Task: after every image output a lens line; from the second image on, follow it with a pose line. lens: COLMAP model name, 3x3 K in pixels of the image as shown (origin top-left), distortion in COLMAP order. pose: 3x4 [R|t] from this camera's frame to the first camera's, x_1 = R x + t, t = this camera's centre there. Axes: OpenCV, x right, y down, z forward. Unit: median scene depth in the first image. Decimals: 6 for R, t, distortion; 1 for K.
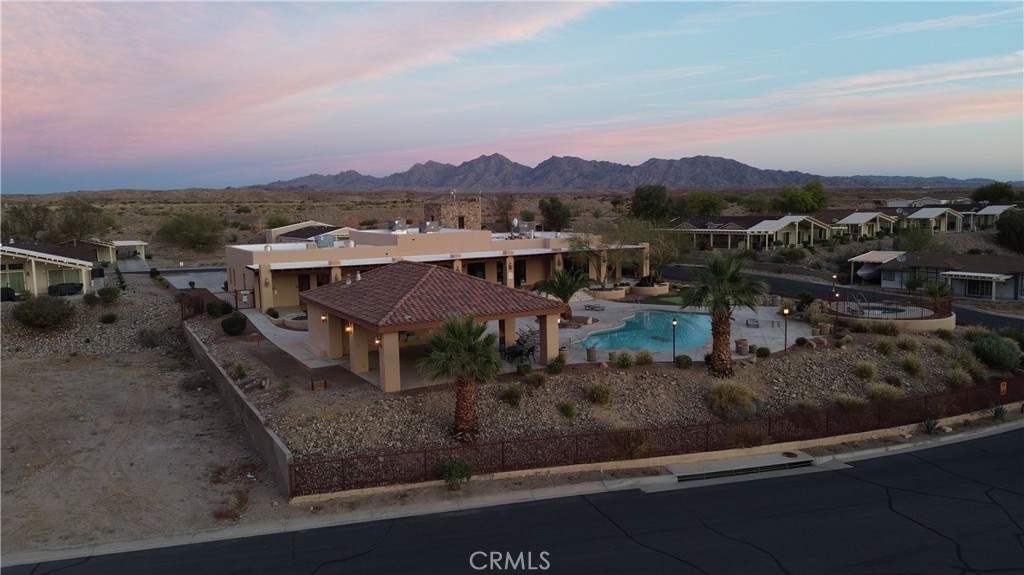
lens RADIAL K [[719.7, 0, 512.0], [0, 719.7, 287.5], [0, 0, 1]] dist [0.056994, -0.065141]
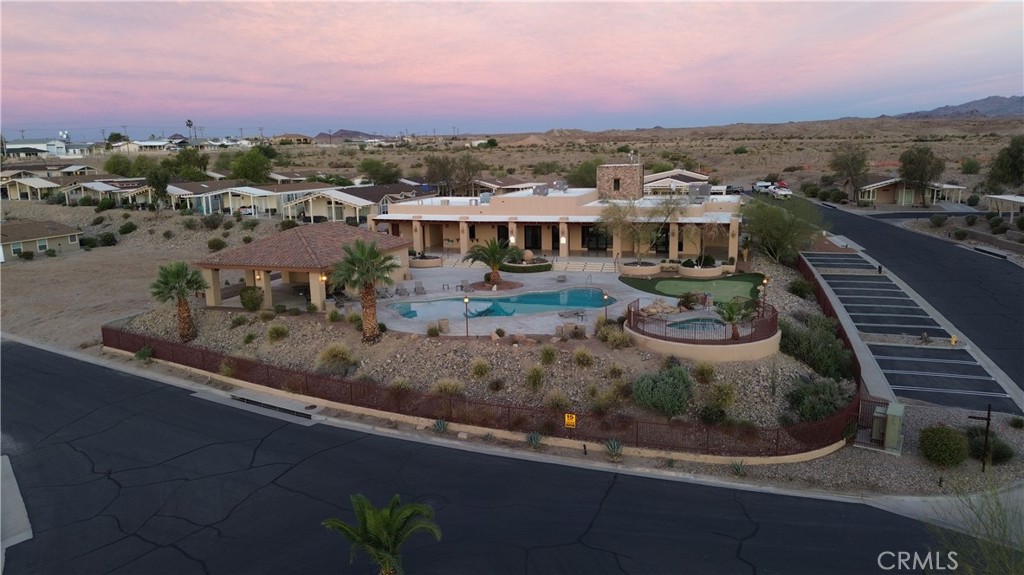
lens RADIAL K [[719.7, 0, 512.0], [0, 719.7, 287.5], [0, 0, 1]] dist [0.056994, -0.065141]
pose [[0.671714, 0.144919, -0.726498, 1.431440], [-0.076406, 0.989002, 0.126638, -0.148976], [0.736860, -0.029556, 0.675399, 0.411440]]
